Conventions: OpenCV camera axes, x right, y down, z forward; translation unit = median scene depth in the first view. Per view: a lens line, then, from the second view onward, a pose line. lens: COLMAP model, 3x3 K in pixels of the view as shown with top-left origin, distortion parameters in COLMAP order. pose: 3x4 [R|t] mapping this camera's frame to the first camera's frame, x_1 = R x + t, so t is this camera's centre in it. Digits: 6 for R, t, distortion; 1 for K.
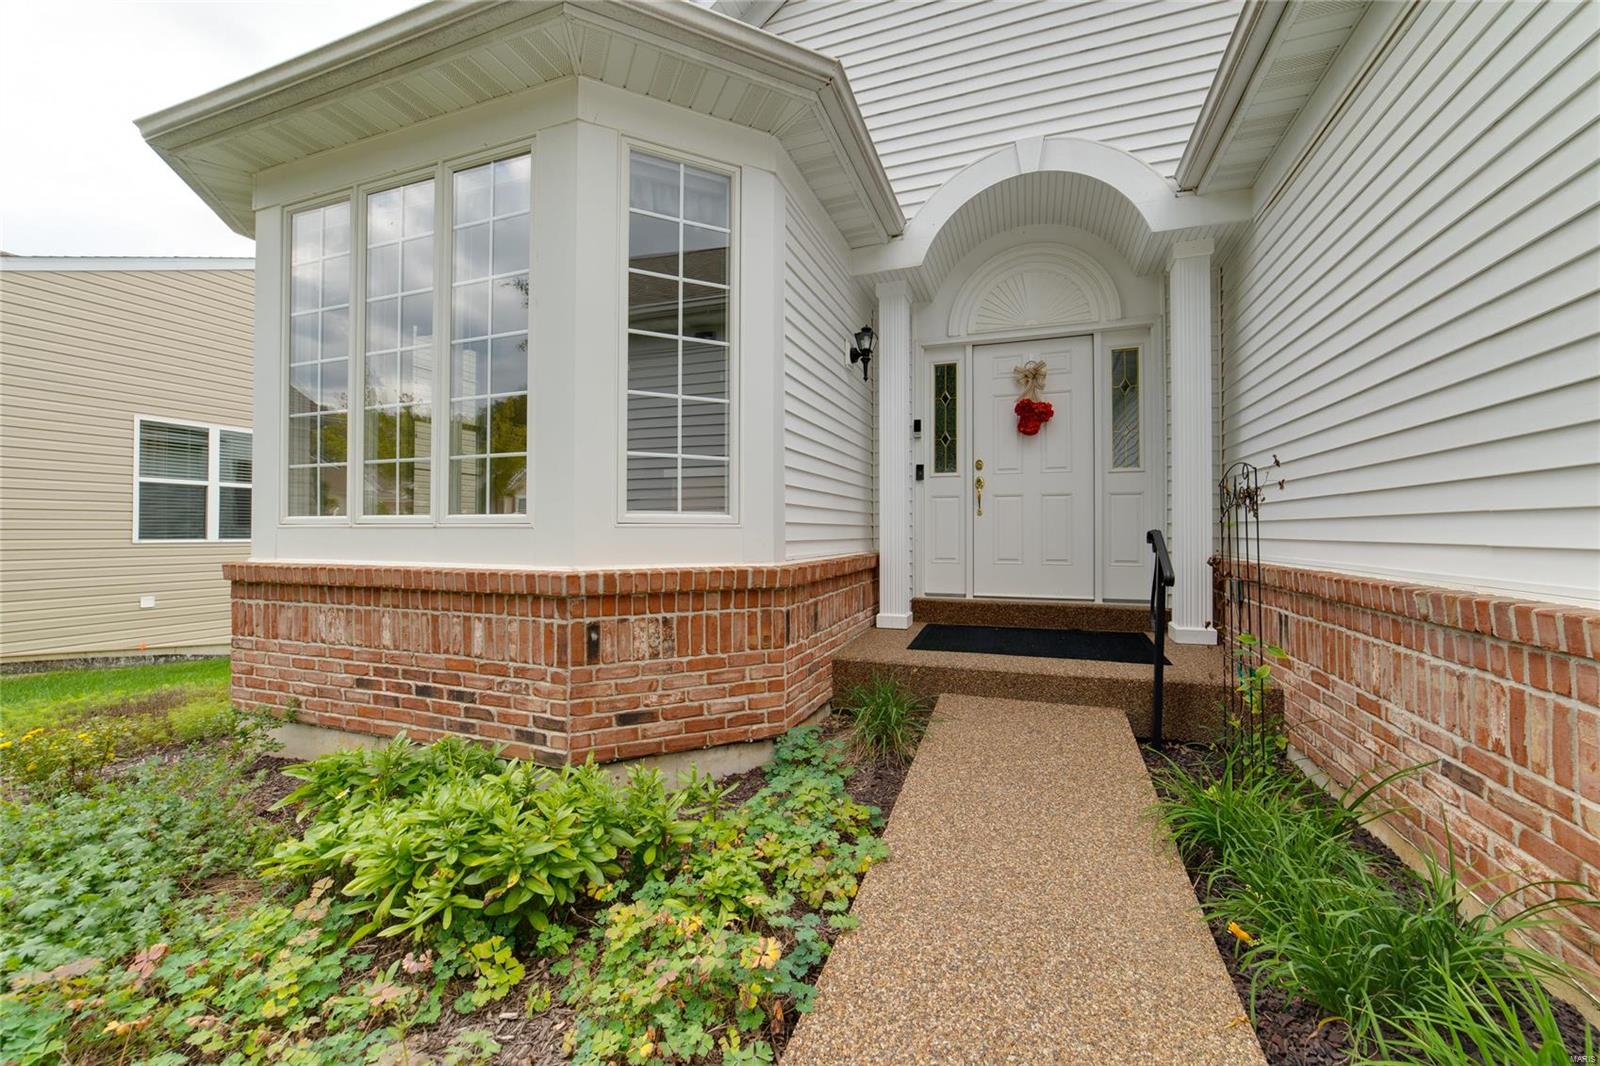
lens RADIAL K [[629.8, 0, 800.6], [0, 629.8, 525.6], [0, 0, 1]] dist [-0.014037, -0.000110]
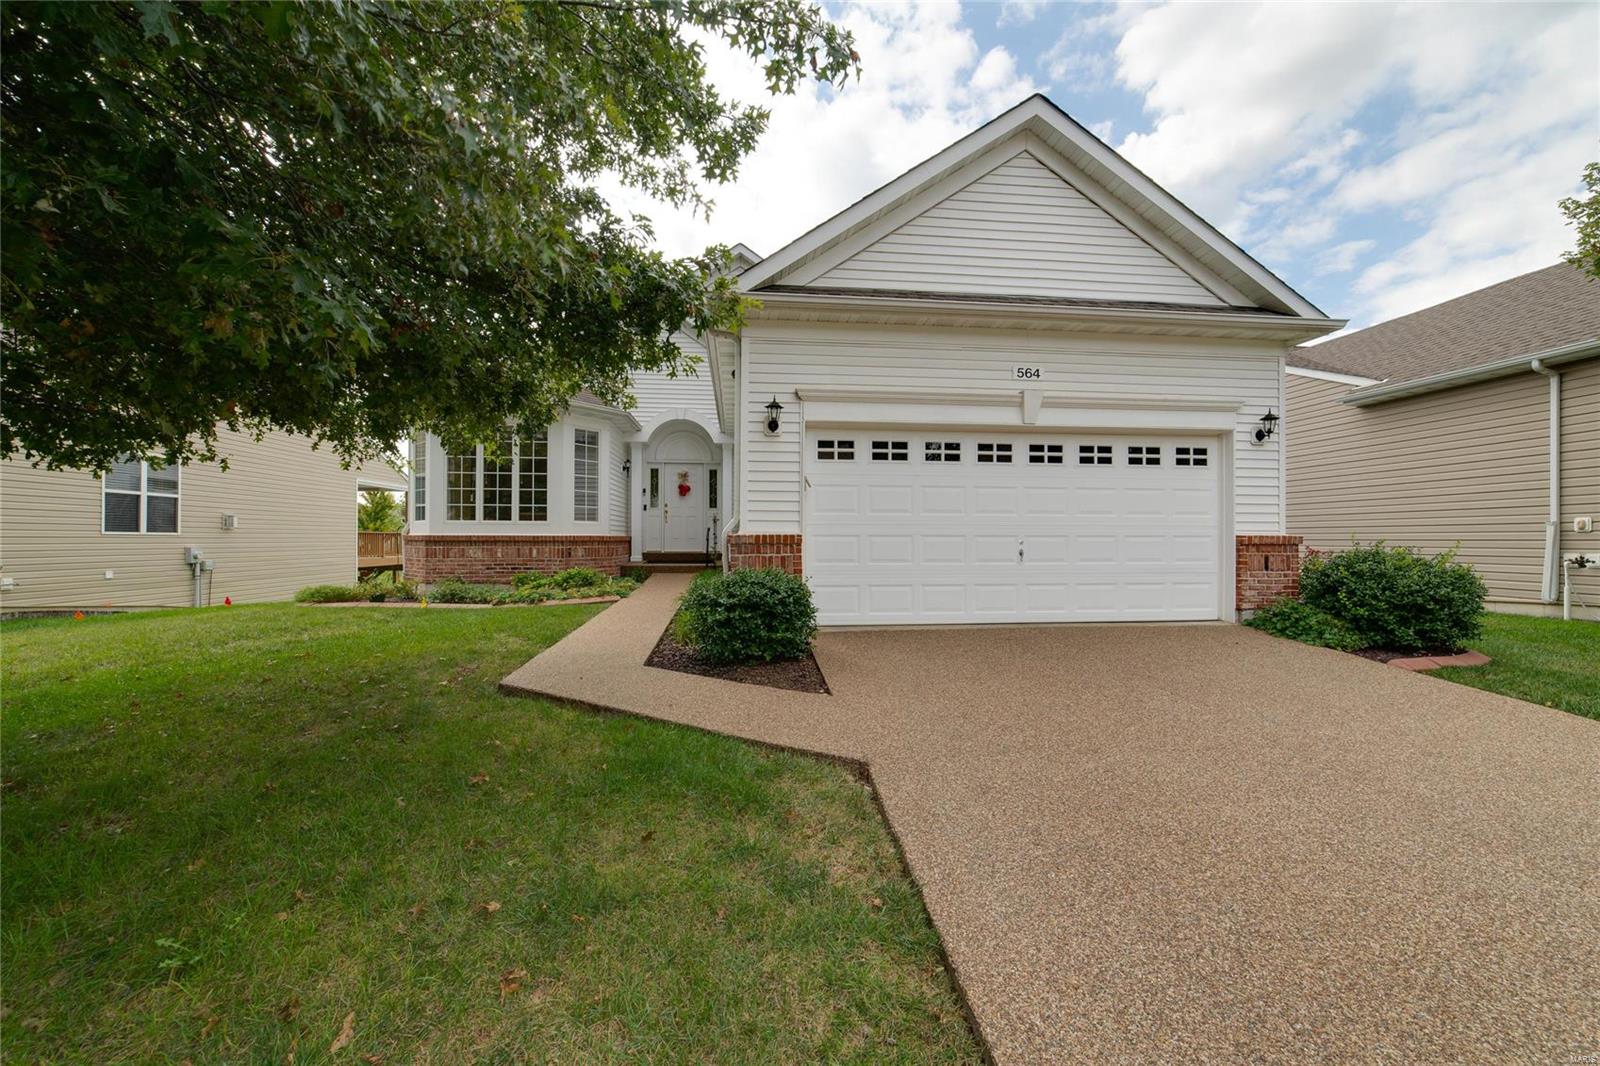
lens RADIAL K [[629.8, 0, 803.9], [0, 629.8, 534.0], [0, 0, 1]] dist [-0.014037, -0.000110]
pose [[0.897250, 0.007213, 0.441463, -0.638227], [-0.007430, 0.999972, -0.001238, 0.046806], [-0.441460, -0.002170, 0.897278, -2.832189]]
